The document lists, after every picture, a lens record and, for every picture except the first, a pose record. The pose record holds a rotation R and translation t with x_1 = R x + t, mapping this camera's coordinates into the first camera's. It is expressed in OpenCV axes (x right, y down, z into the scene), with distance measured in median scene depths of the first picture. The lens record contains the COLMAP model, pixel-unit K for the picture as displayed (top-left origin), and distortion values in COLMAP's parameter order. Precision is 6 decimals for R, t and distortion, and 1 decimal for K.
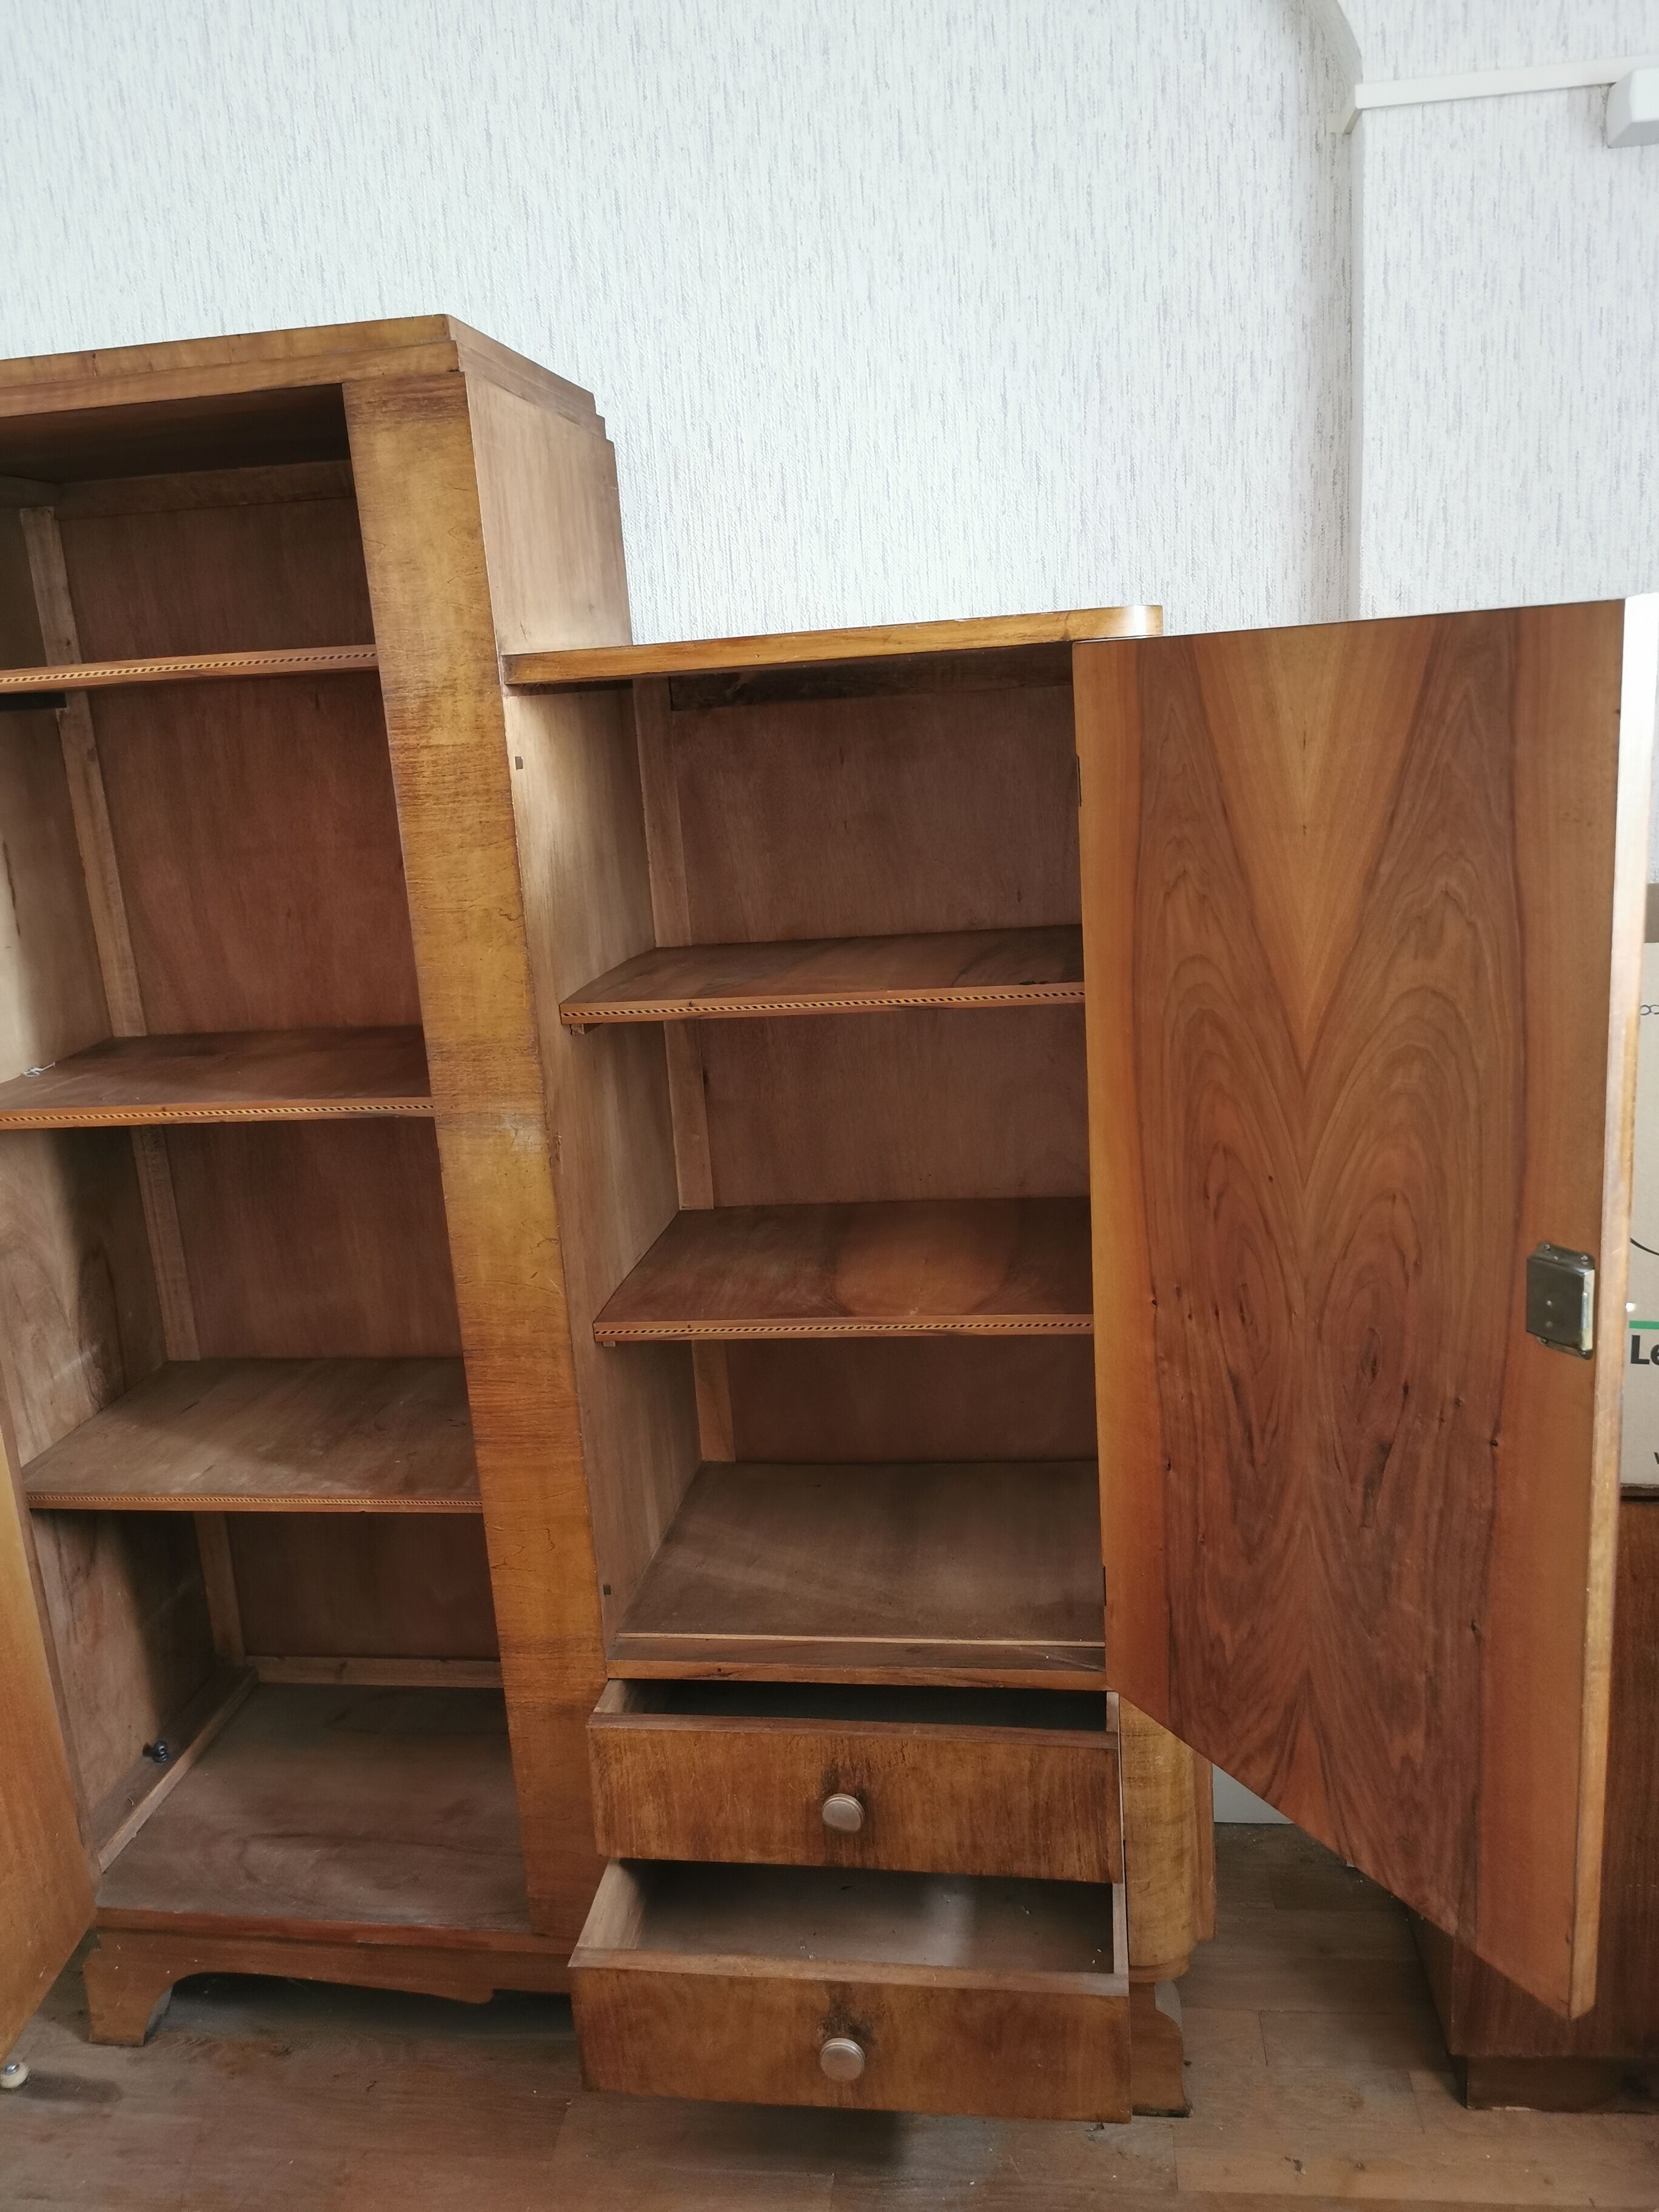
lens RADIAL K [[1719.8, 0, 841.2], [0, 1719.8, 1098.9], [0, 0, 1]] dist [0.065443, -0.095519]
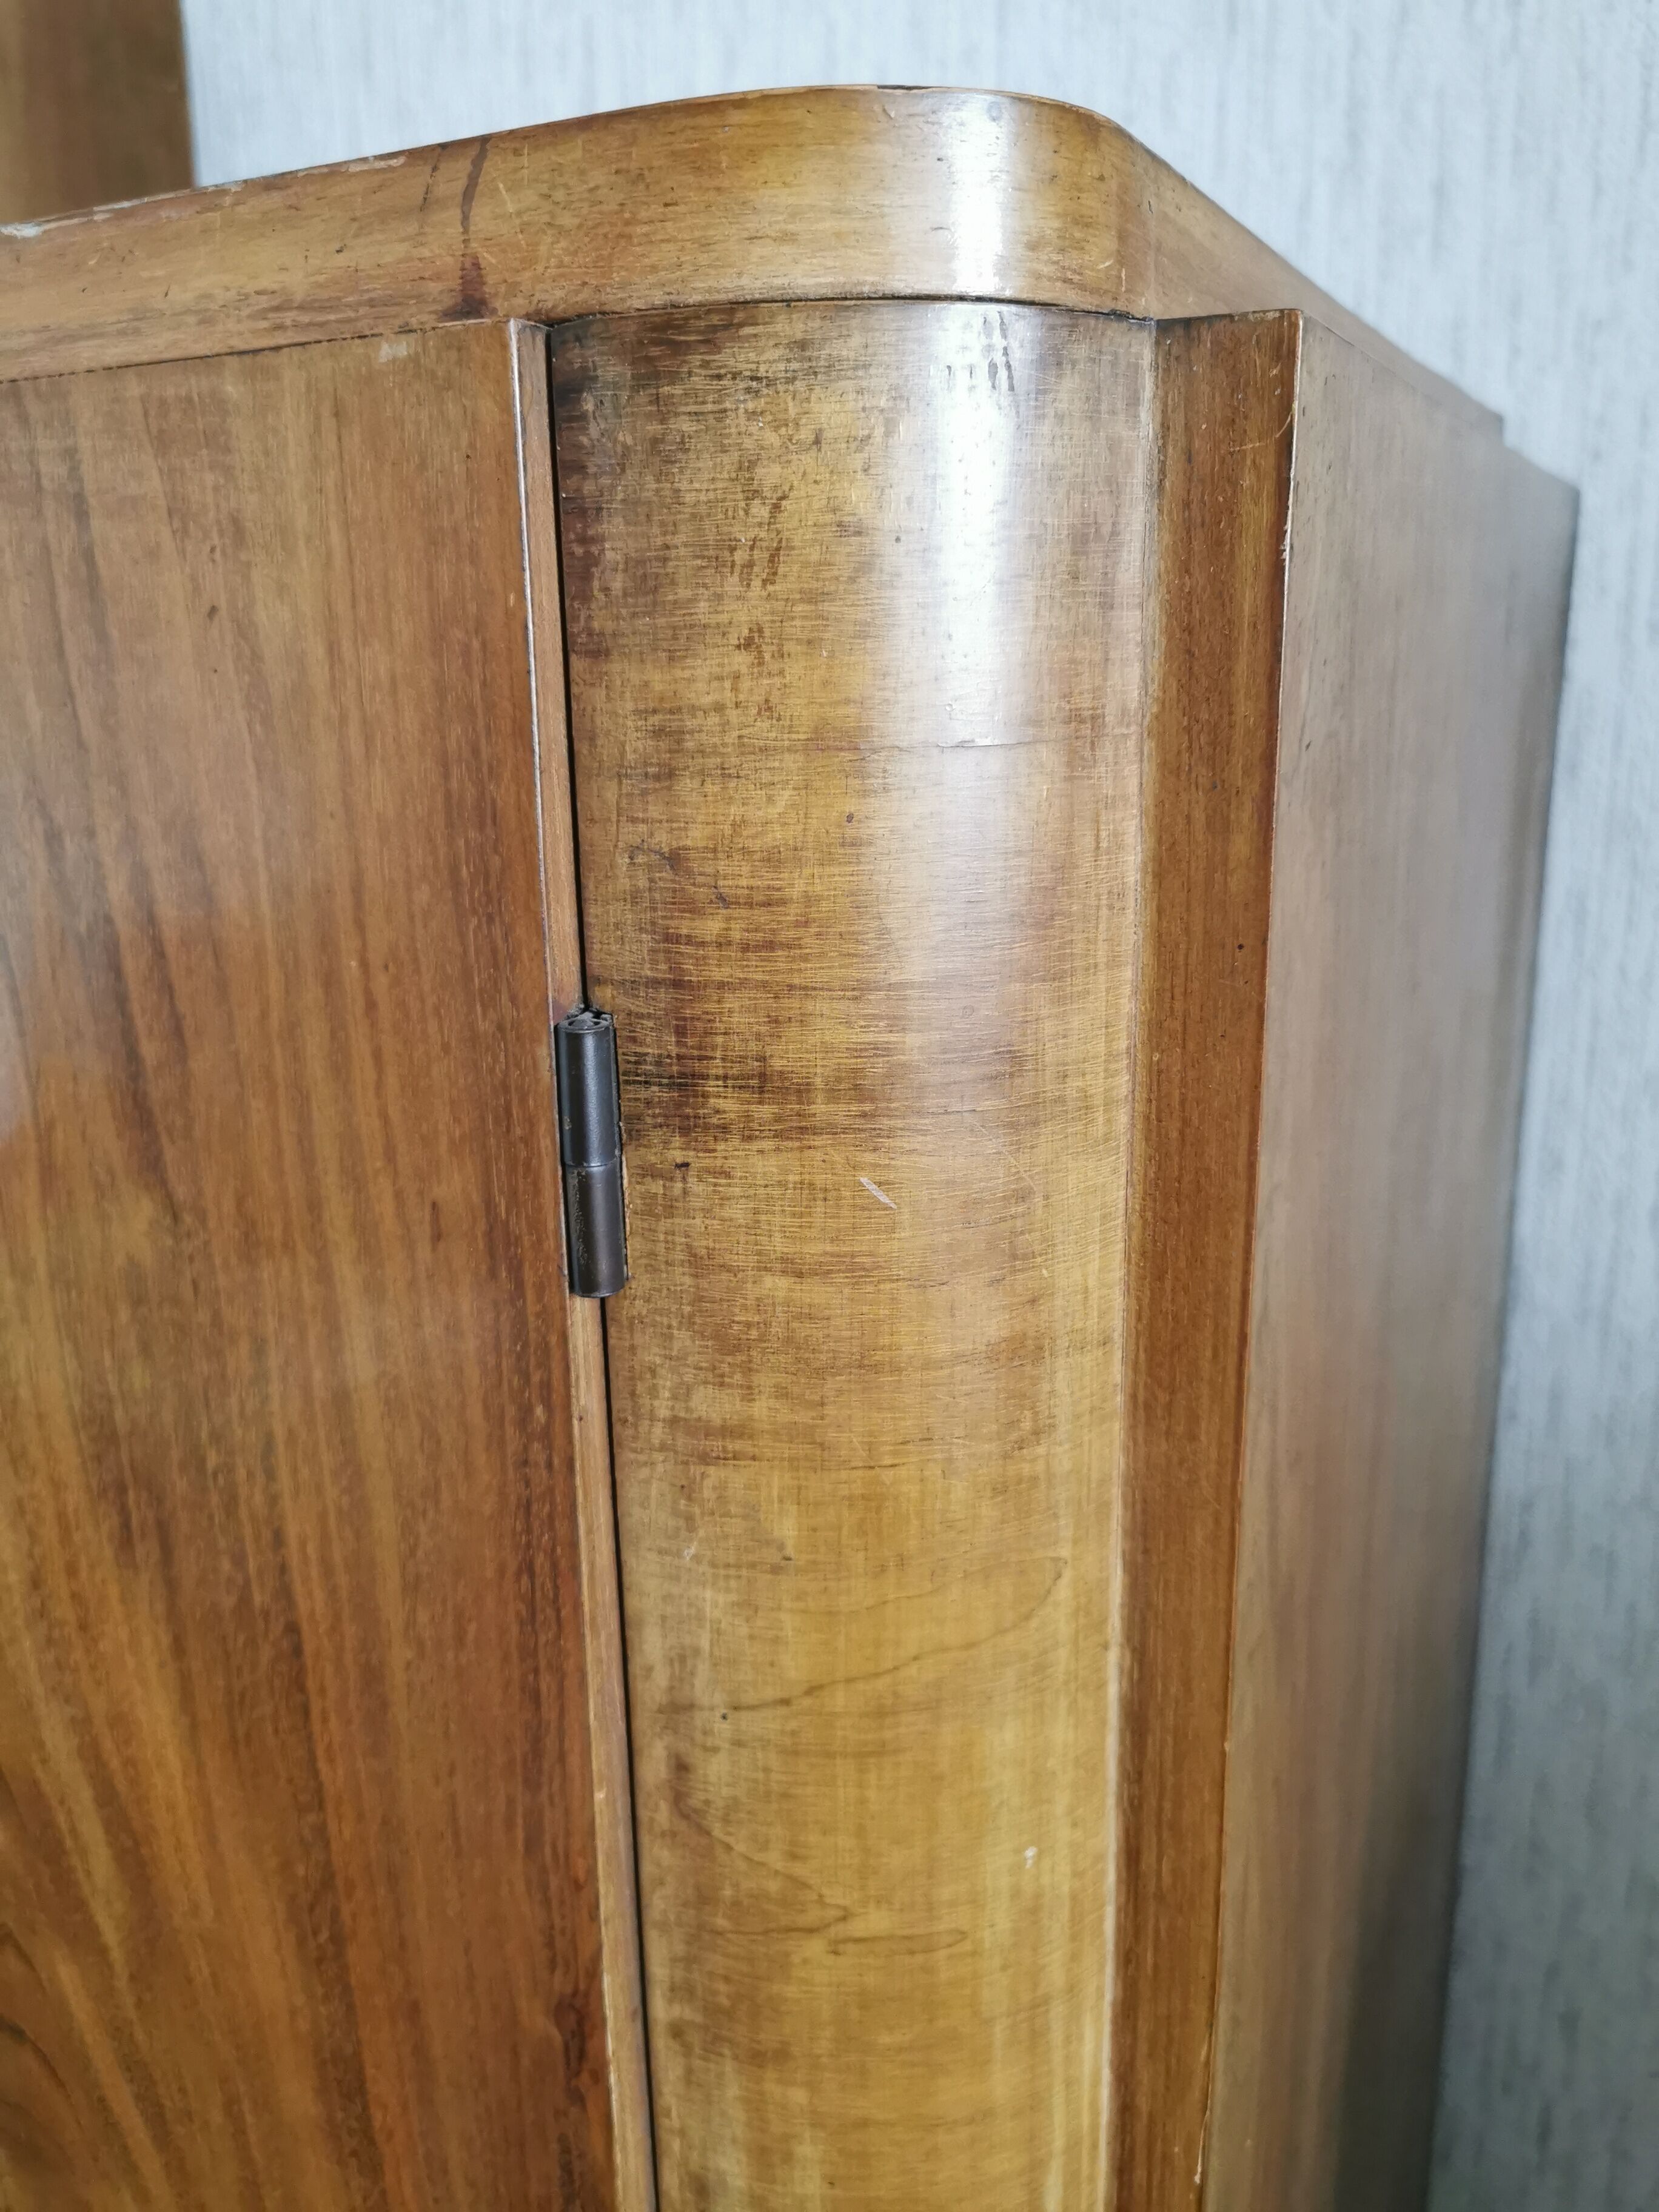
lens RADIAL K [[1719.8, 0, 840.5], [0, 1719.8, 1074.3], [0, 0, 1]] dist [0.065443, -0.095519]
pose [[0.948888, 0.123336, -0.290516, 0.173643], [-0.113858, 0.992269, 0.049374, -0.162307], [0.294359, -0.013773, 0.955596, 0.667724]]
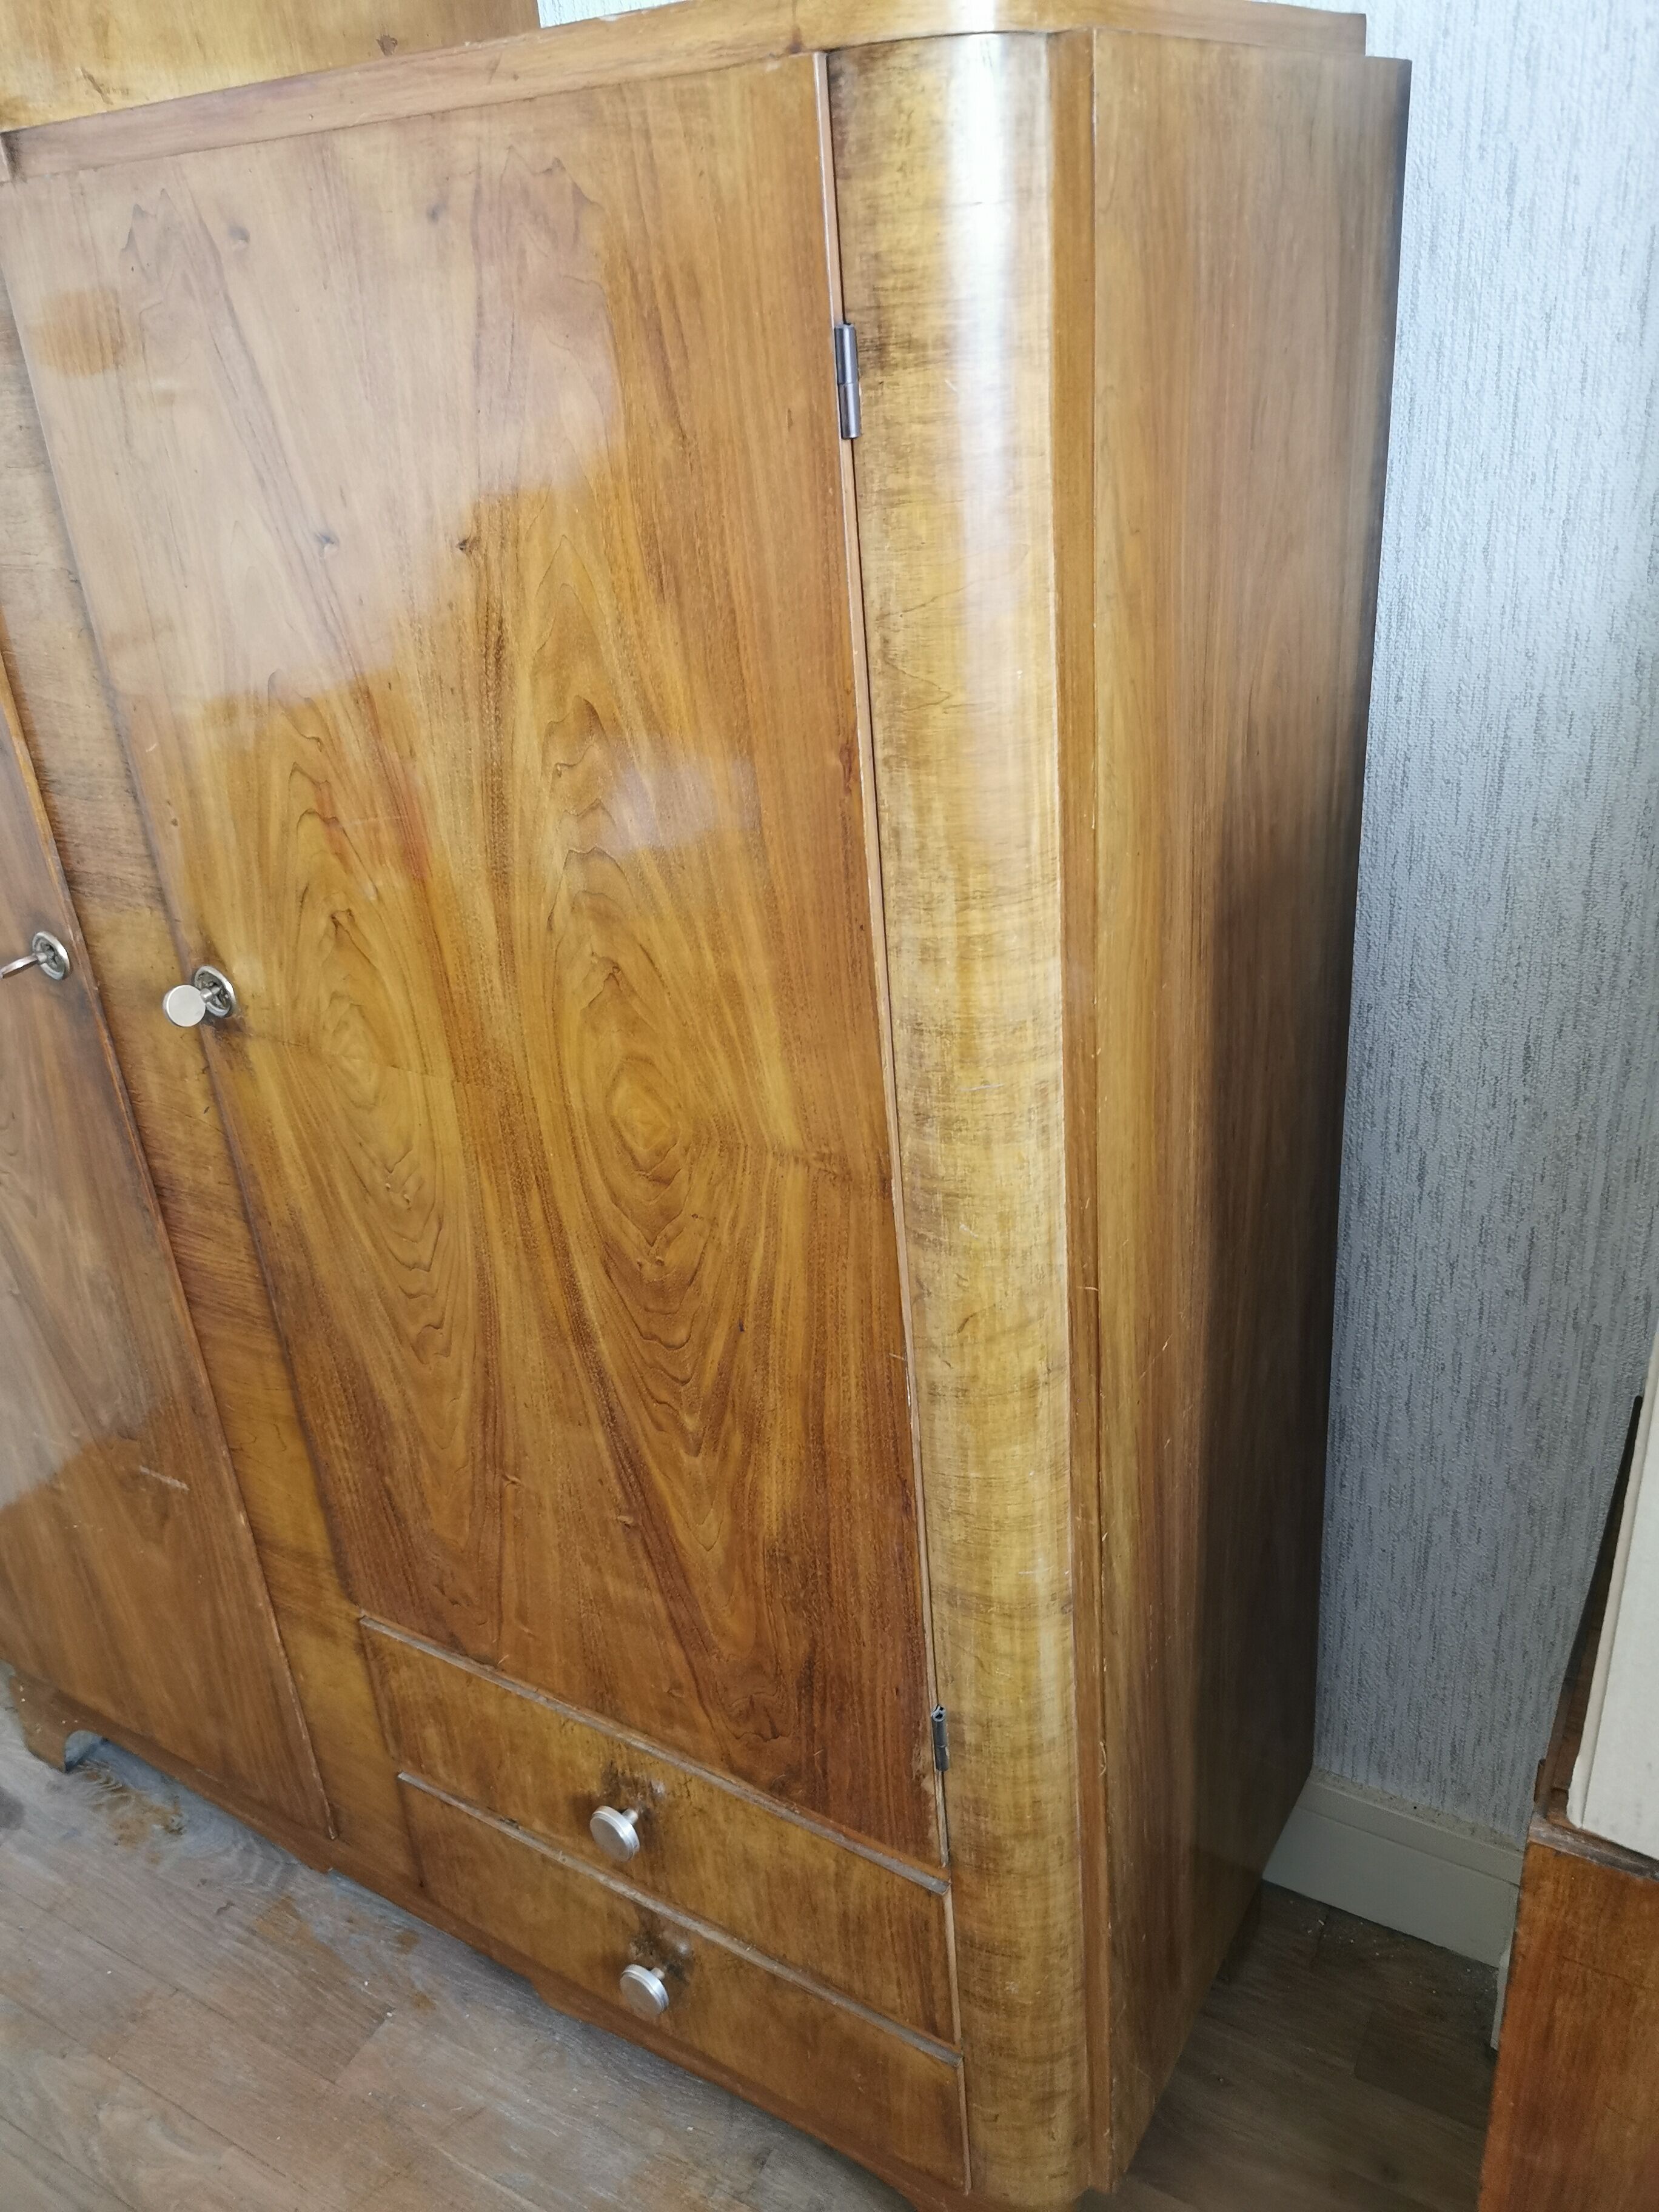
lens RADIAL K [[1719.8, 0, 815.6], [0, 1719.8, 1078.2], [0, 0, 1]] dist [0.065443, -0.095519]
pose [[0.917086, 0.165564, -0.362686, 0.270686], [-0.073138, 0.964123, 0.255182, -0.096632], [0.391923, -0.207498, 0.896293, 0.422145]]
